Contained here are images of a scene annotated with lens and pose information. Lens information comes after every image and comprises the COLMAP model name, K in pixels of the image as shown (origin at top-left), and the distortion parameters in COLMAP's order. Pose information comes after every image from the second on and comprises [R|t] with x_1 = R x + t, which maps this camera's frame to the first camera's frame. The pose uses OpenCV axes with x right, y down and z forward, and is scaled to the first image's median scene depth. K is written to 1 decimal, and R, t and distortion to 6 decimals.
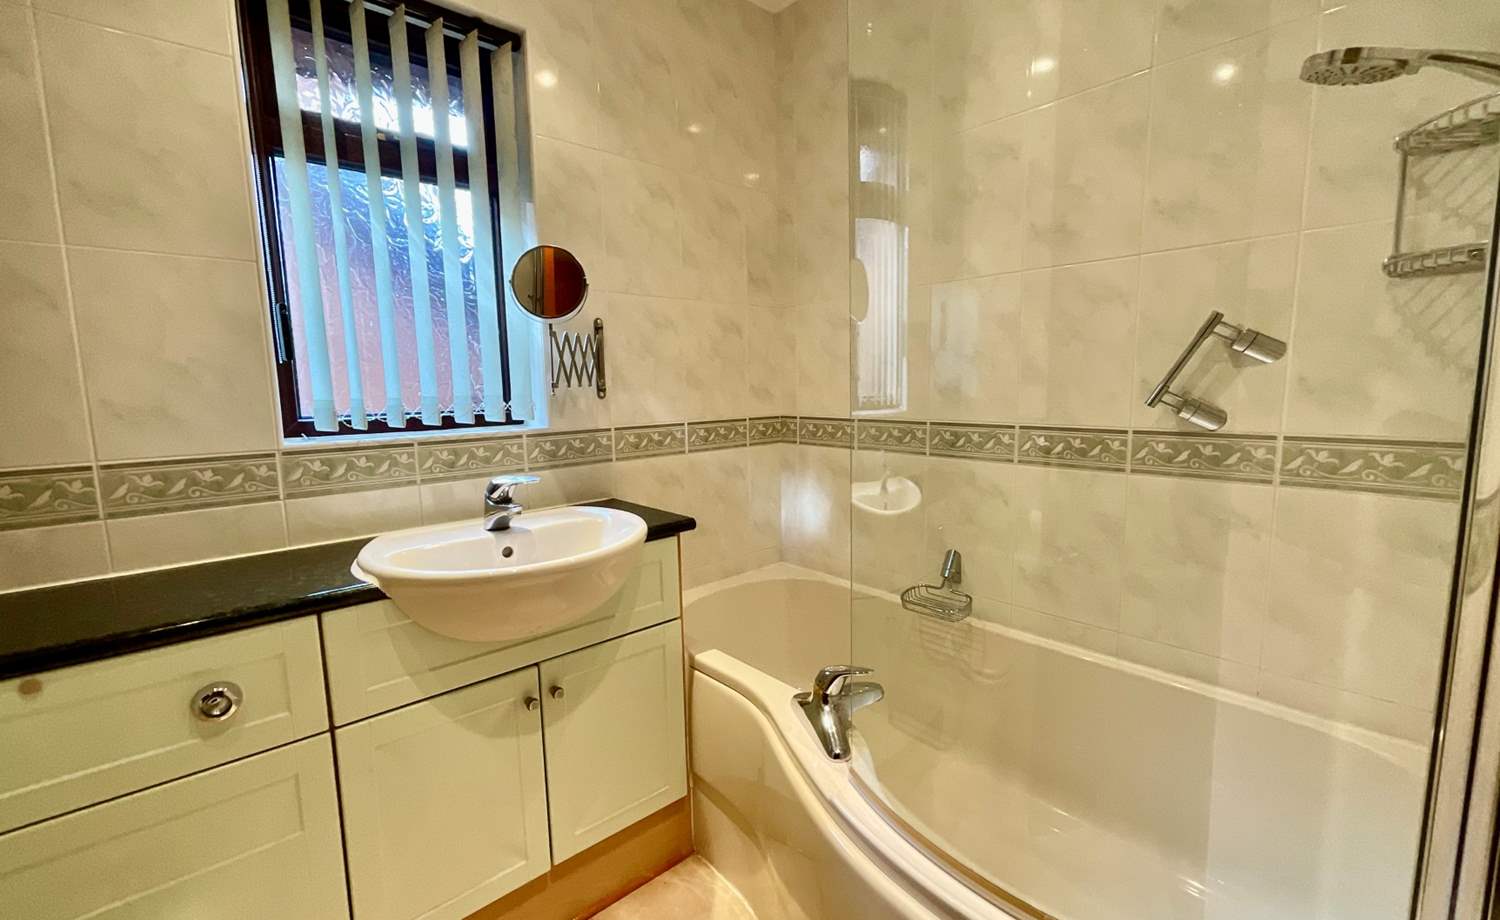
lens RADIAL K [[641.7, 0, 751.2], [0, 641.7, 466.4], [0, 0, 1]] dist [-0.000481, -0.000372]
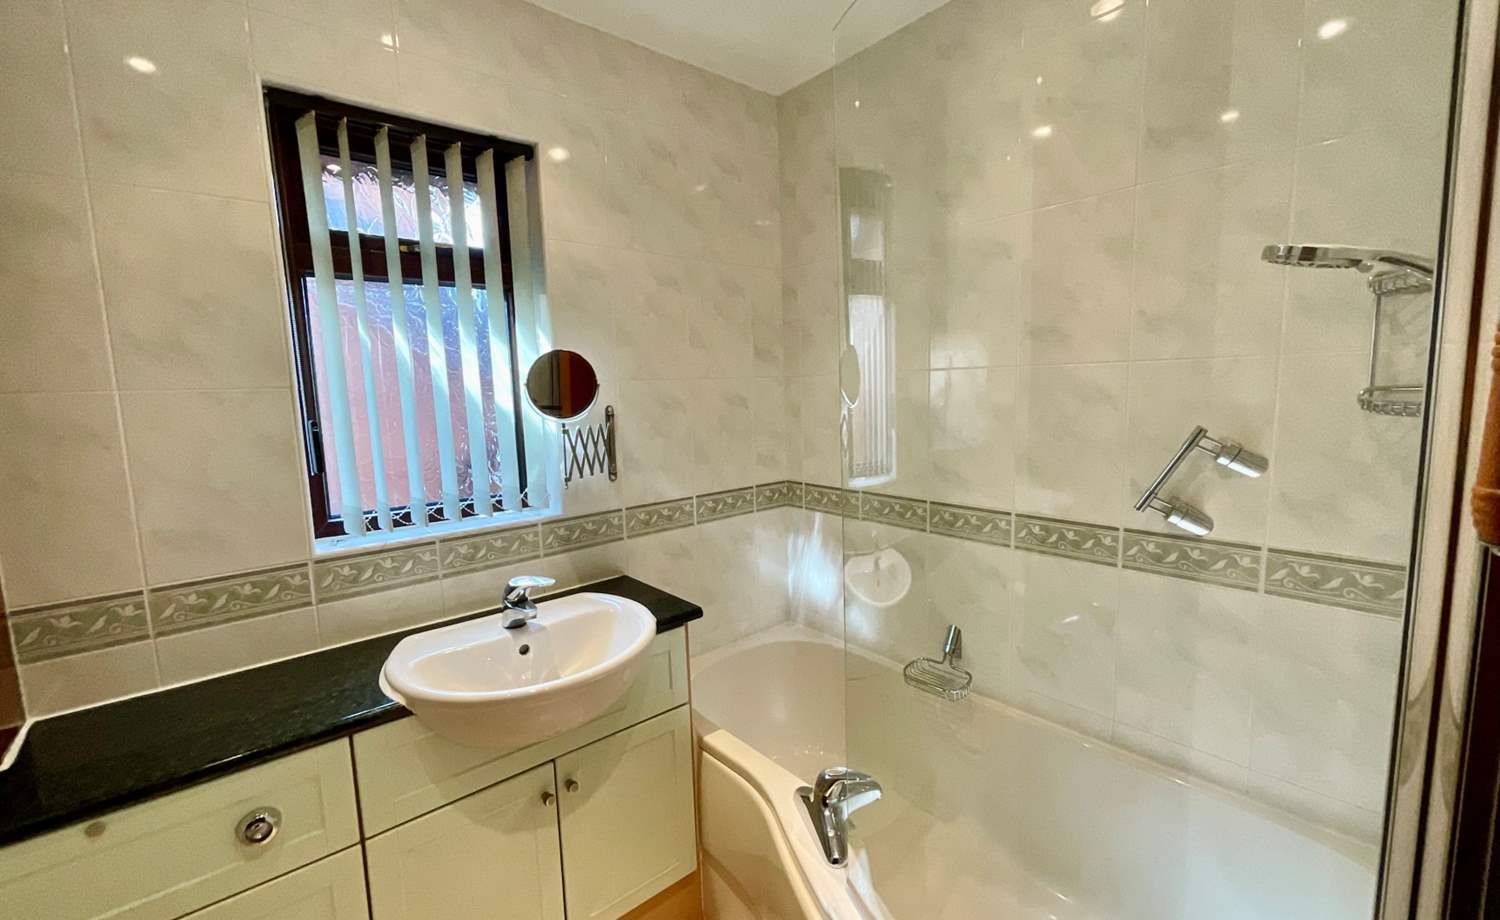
lens RADIAL K [[641.7, 0, 752.2], [0, 641.7, 457.1], [0, 0, 1]] dist [-0.000481, -0.000372]
pose [[0.999693, -0.007356, -0.023643, 0.022211], [0.007282, 0.999968, -0.003208, -0.171889], [0.023666, 0.003034, 0.999715, -0.046816]]
